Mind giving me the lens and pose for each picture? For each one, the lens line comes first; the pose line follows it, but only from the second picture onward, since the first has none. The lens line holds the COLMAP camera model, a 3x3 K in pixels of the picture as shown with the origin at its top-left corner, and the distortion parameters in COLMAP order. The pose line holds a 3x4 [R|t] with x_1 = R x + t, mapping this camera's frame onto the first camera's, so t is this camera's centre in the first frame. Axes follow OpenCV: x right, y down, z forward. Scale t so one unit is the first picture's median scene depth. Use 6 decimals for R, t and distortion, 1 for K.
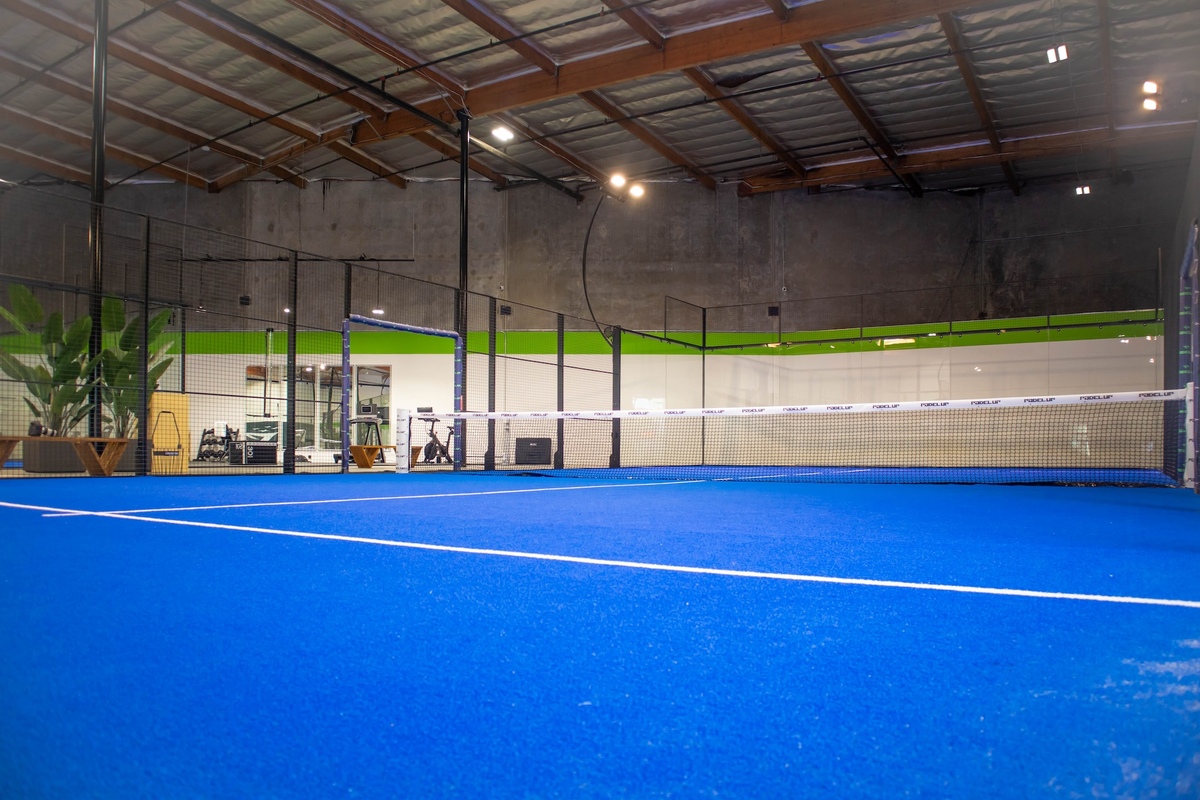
lens RADIAL K [[1012.7, 0, 600.0], [0, 1012.7, 400.0], [0, 0, 1]] dist [0.070340, 0.000520]
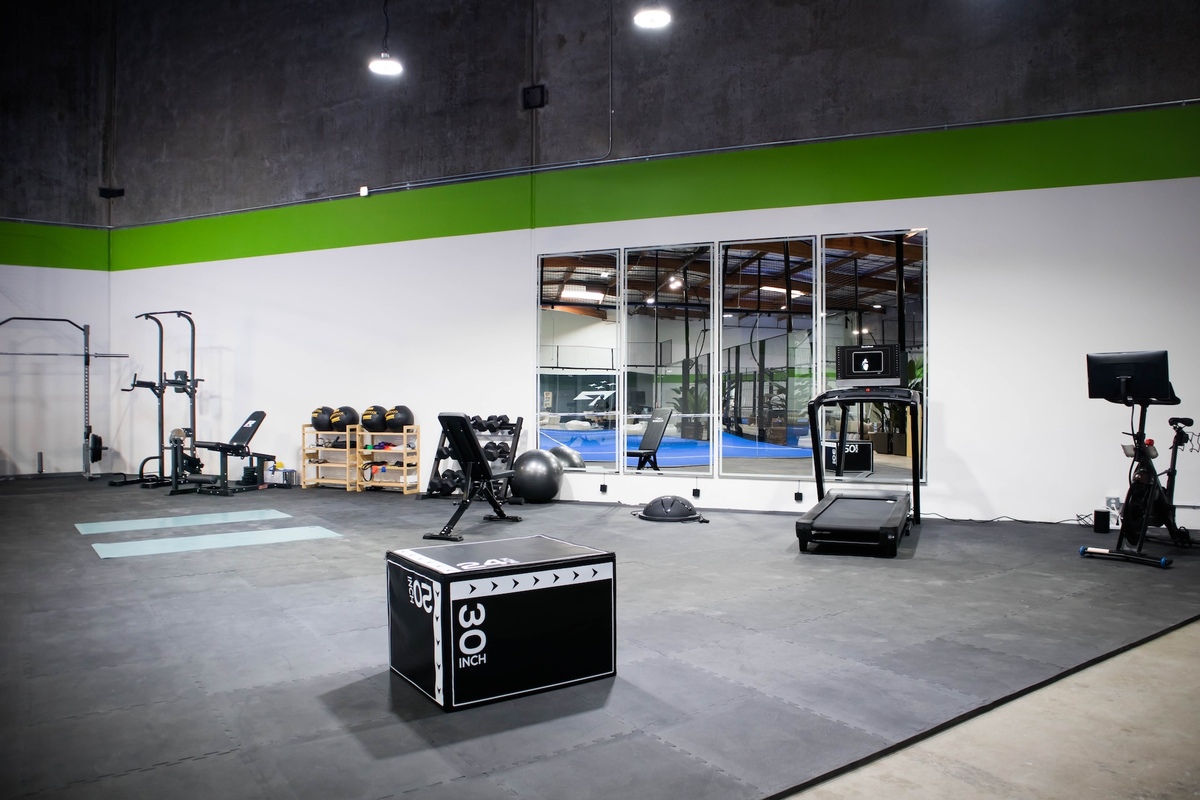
lens RADIAL K [[1012.7, 0, 600.0], [0, 1012.7, 400.0], [0, 0, 1]] dist [0.070340, 0.000520]
pose [[0.948795, 0.001001, -0.315891, -0.200132], [0.017134, 0.998360, 0.054628, 0.000518], [0.315427, -0.057243, 0.947222, 0.634613]]
